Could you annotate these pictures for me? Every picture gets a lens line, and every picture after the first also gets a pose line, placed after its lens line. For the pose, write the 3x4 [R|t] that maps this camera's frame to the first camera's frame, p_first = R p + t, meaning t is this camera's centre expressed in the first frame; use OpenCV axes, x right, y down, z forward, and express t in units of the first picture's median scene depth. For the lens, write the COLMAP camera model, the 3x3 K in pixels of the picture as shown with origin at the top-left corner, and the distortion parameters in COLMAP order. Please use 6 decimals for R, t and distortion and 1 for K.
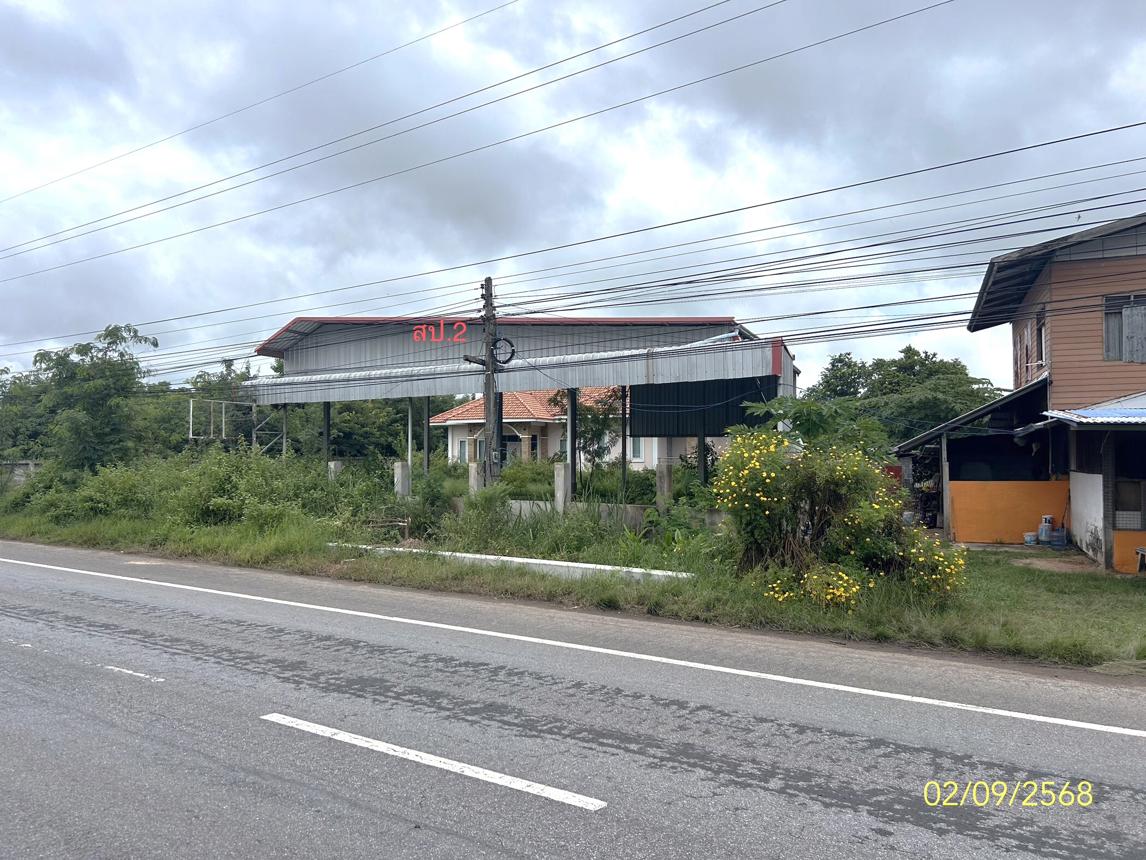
lens RADIAL K [[852.2, 0, 576.2], [0, 852.2, 428.0], [0, 0, 1]] dist [0.012704, -0.000268]
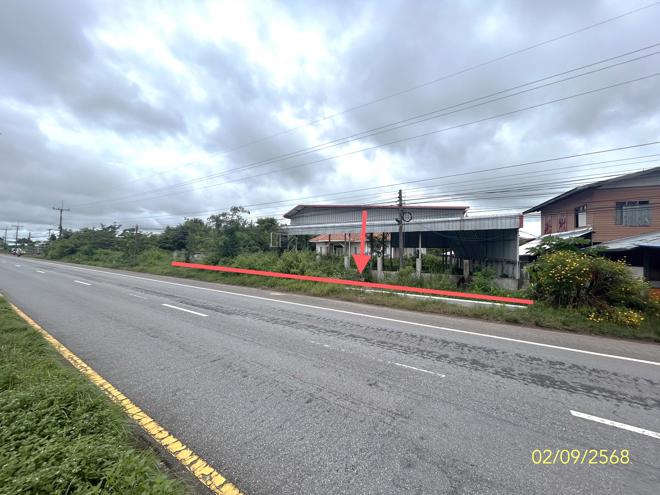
lens RADIAL K [[267.3, 0, 334.8], [0, 267.3, 247.4], [0, 0, 1]] dist [0.009070, 0.000093]
pose [[0.999641, 0.011441, 0.024231, -0.327241], [-0.011912, 0.999741, 0.019371, -0.009217], [-0.024003, -0.019653, 0.999519, 0.160725]]
